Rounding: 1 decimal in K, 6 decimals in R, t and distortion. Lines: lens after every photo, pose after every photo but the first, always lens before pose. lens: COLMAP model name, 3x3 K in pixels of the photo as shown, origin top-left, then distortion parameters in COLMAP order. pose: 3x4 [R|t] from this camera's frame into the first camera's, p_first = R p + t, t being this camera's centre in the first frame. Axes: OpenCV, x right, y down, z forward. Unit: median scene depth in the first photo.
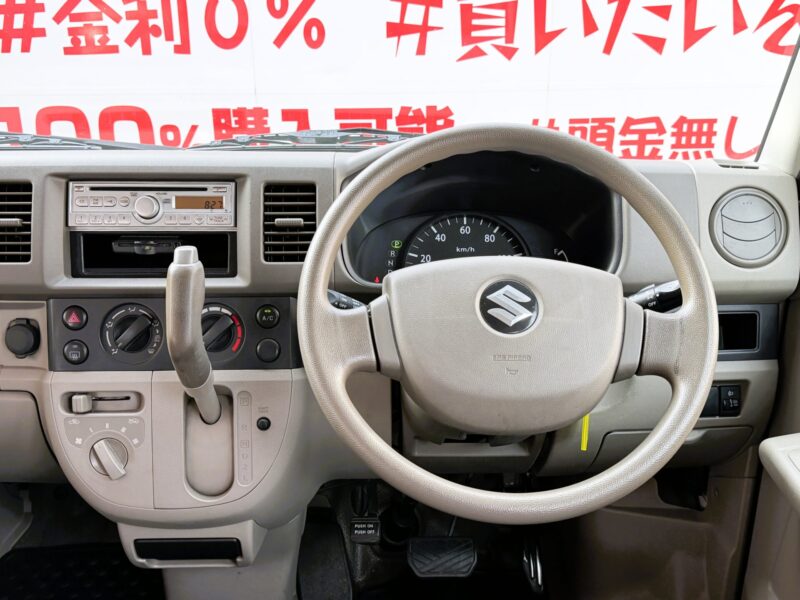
lens RADIAL K [[865.0, 0, 400.0], [0, 865.0, 300.0], [0, 0, 1]] dist [0.184671, -0.430334]
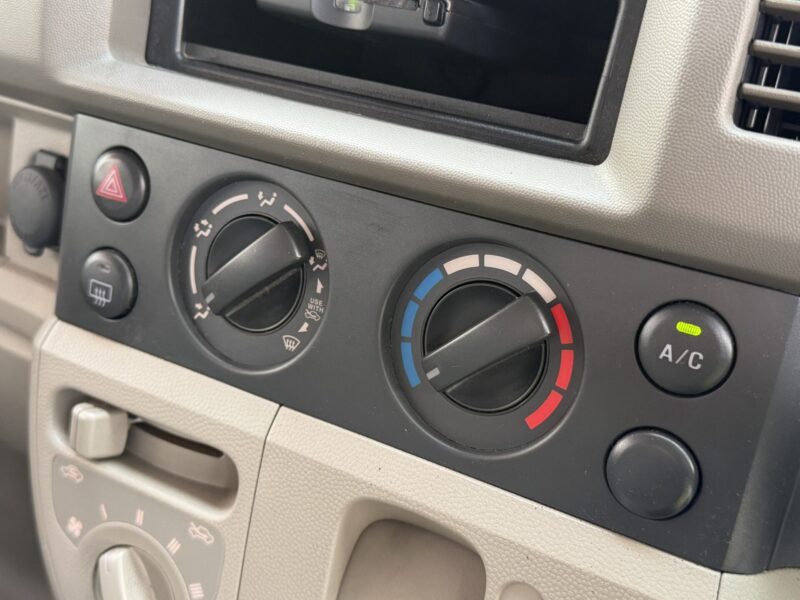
lens RADIAL K [[992.1, 0, 400.0], [0, 992.1, 300.0], [0, 0, 1]] dist [0.067140, -0.079396]
pose [[0.858411, 0.273280, -0.434107, -0.094402], [-0.213684, 0.959855, 0.181709, -0.026973], [0.466337, -0.063219, 0.882345, 0.659336]]
